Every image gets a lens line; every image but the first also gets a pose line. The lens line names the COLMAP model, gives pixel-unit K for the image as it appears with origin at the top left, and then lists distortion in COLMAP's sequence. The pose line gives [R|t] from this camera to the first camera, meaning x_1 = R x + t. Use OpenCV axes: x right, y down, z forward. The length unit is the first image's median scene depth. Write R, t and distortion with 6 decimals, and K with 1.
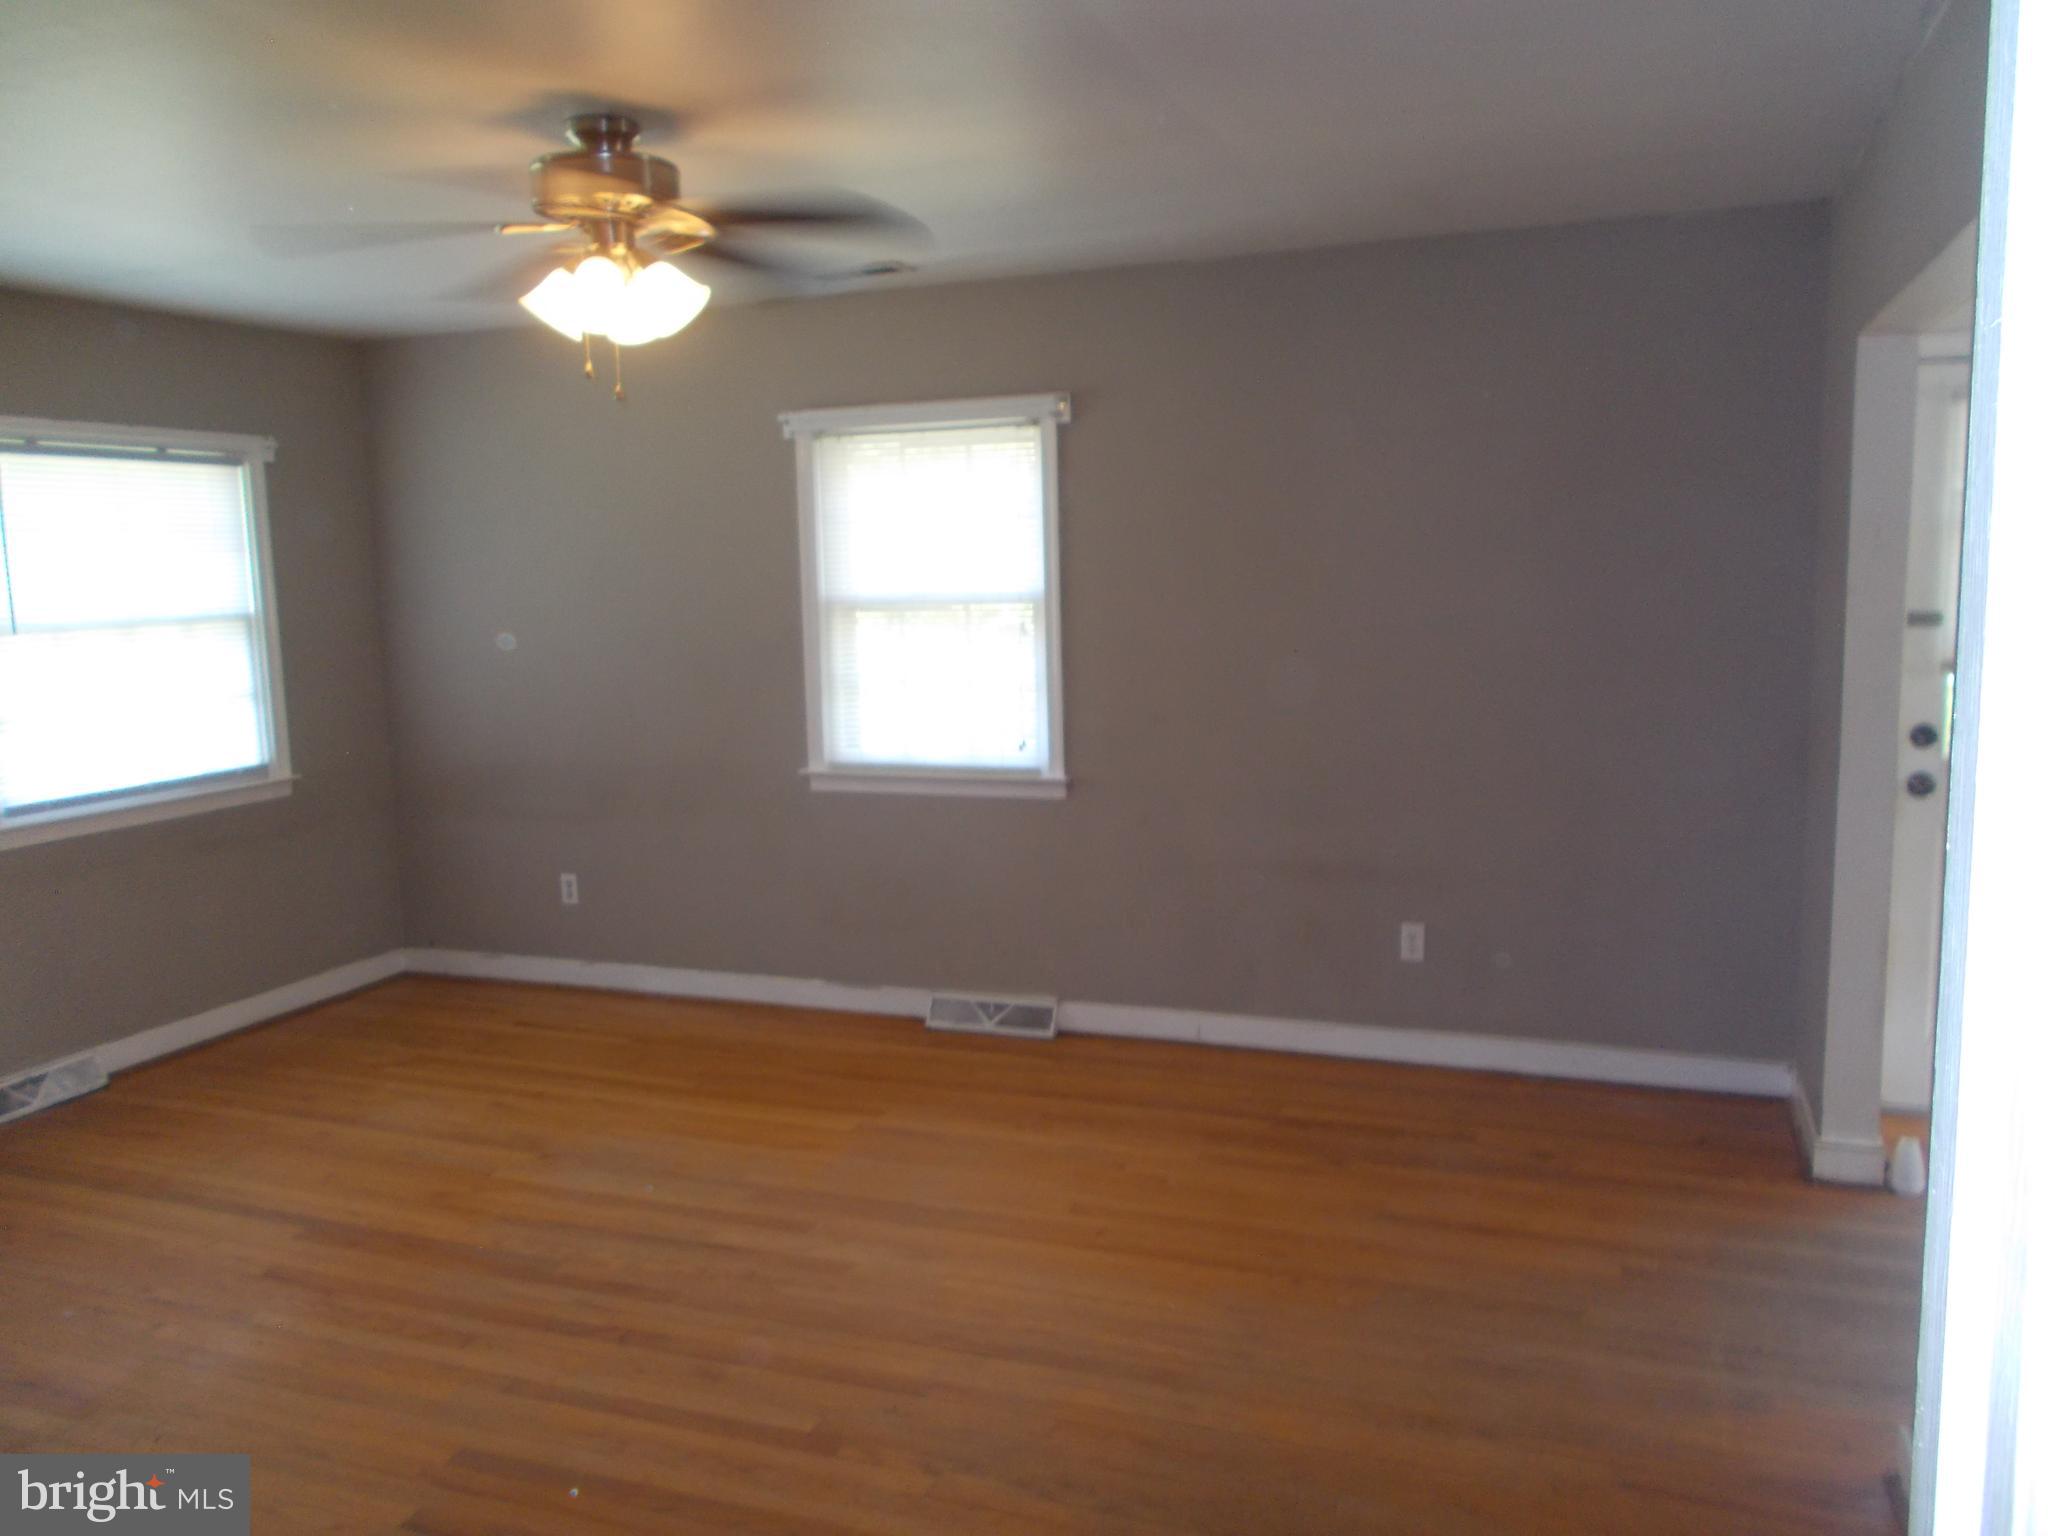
lens RADIAL K [[1569.9, 0, 1030.7], [0, 1569.9, 751.8], [0, 0, 1]] dist [0.000929, 0.004589]
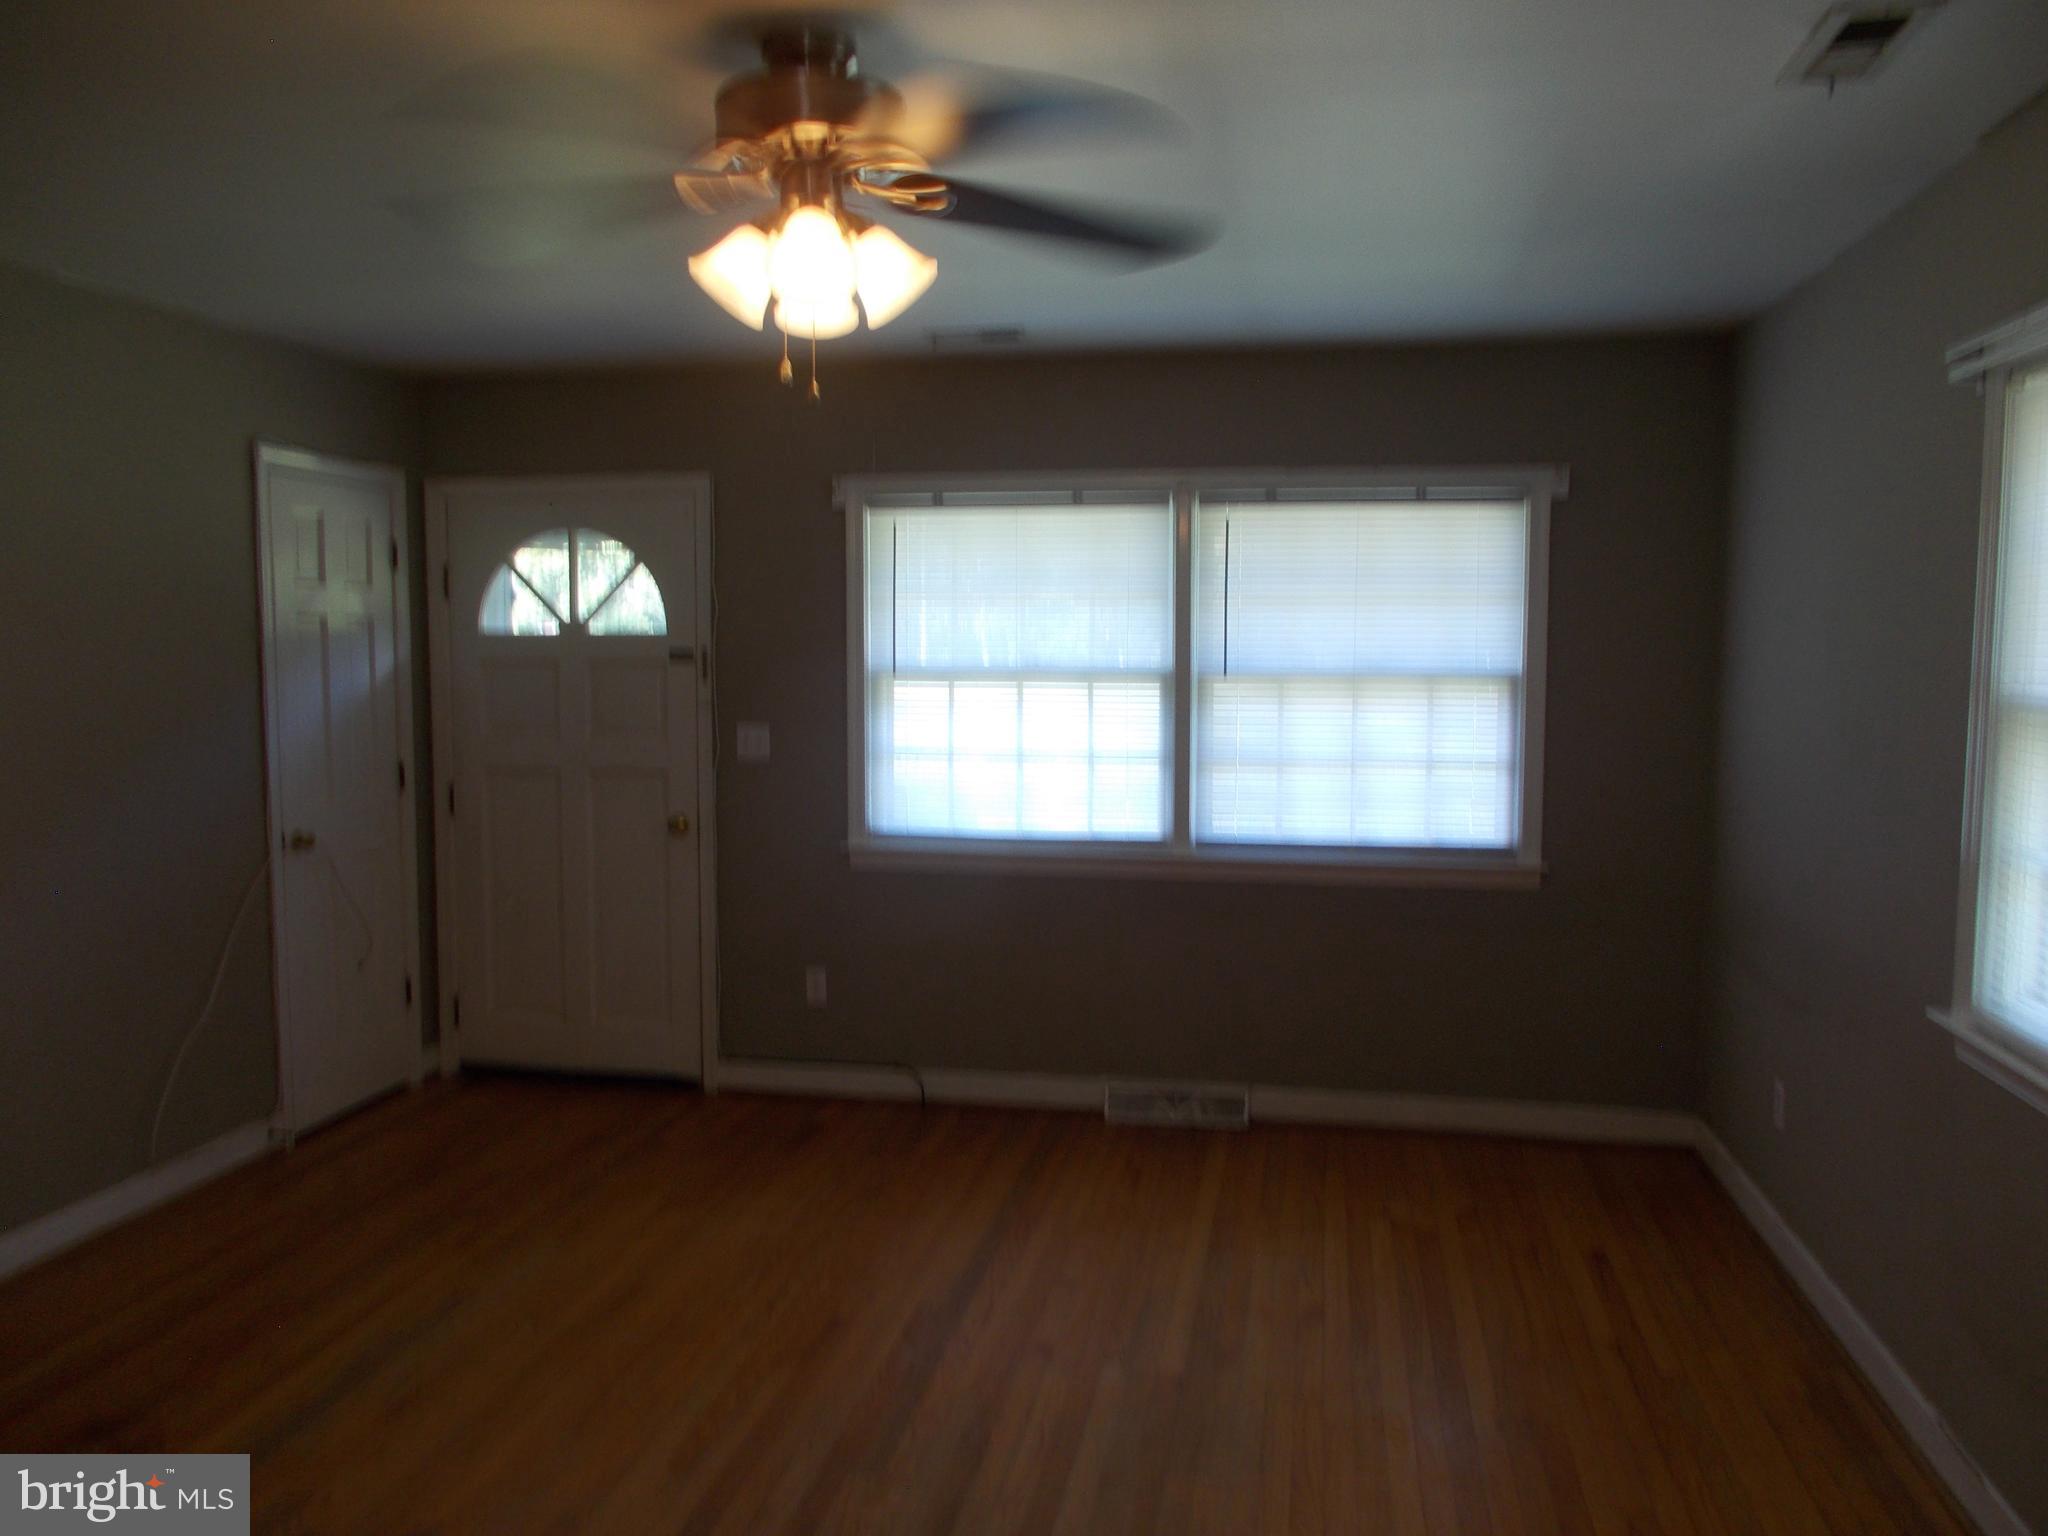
lens RADIAL K [[1549.1, 0, 1024.0], [0, 1549.1, 768.0], [0, 0, 1]] dist [-0.042400, 0.059062]
pose [[0.178120, 0.112567, -0.977549, 0.323947], [-0.127659, 0.987683, 0.090473, -0.085490], [0.975693, 0.108678, 0.190297, 0.634628]]
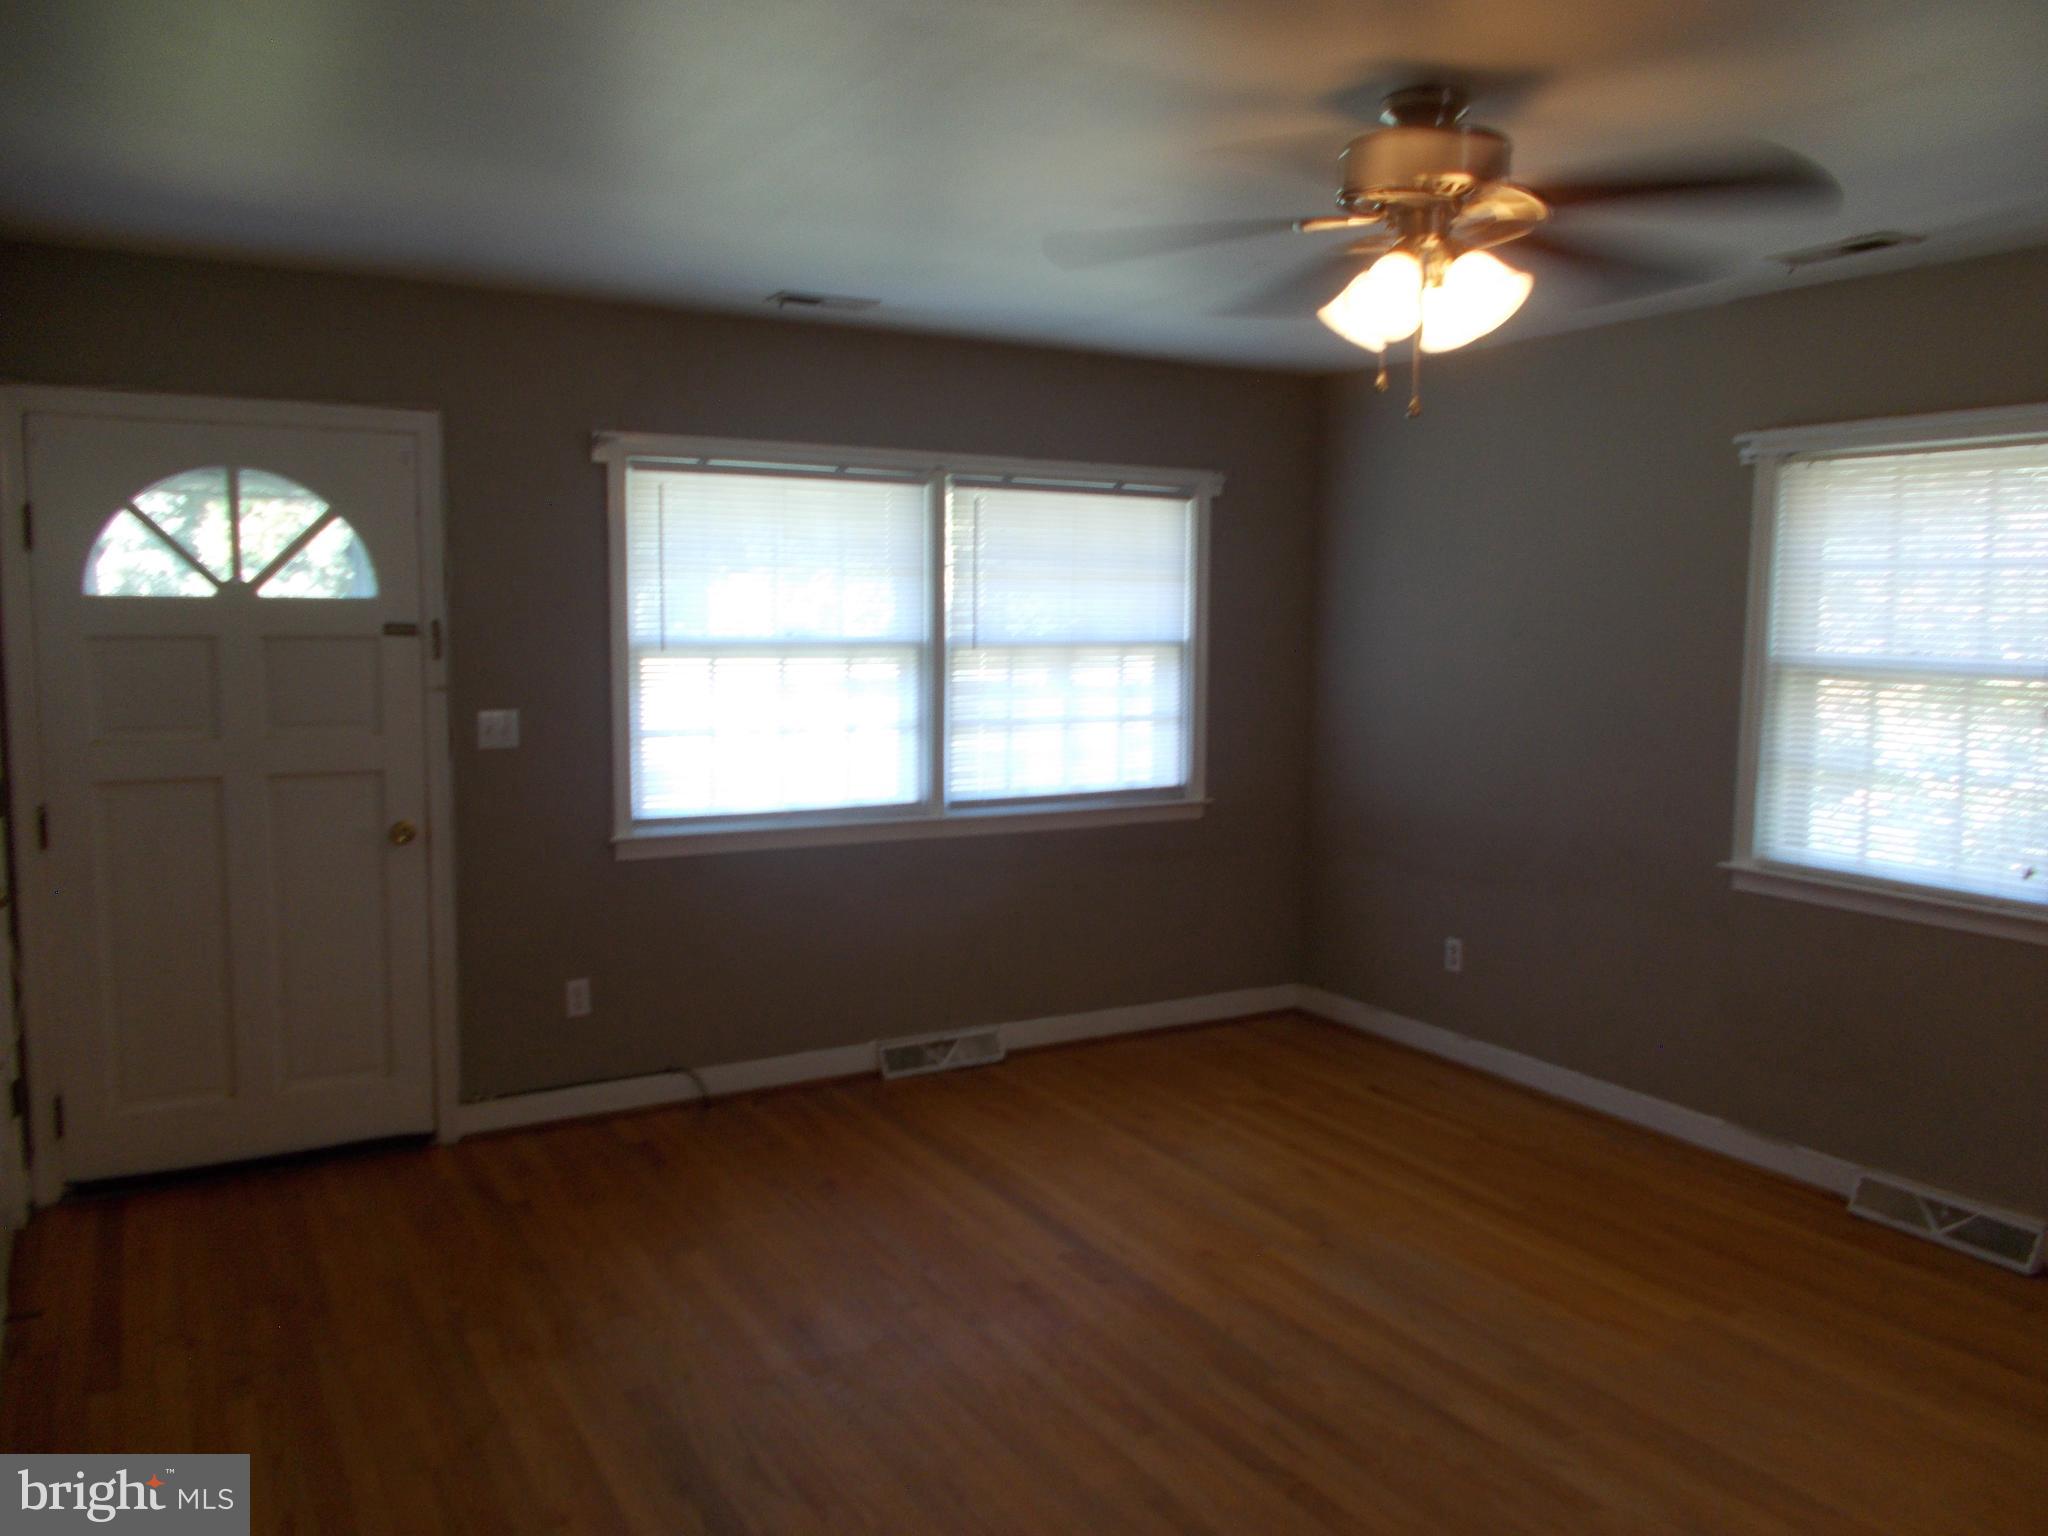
lens RADIAL K [[1564.4, 0, 1021.7], [0, 1564.4, 760.4], [0, 0, 1]] dist [-0.005790, 0.005167]
pose [[0.778805, 0.098910, -0.619419, 0.078444], [-0.110277, 0.993699, 0.020023, -0.019732], [0.617496, 0.052714, 0.784805, 0.133215]]
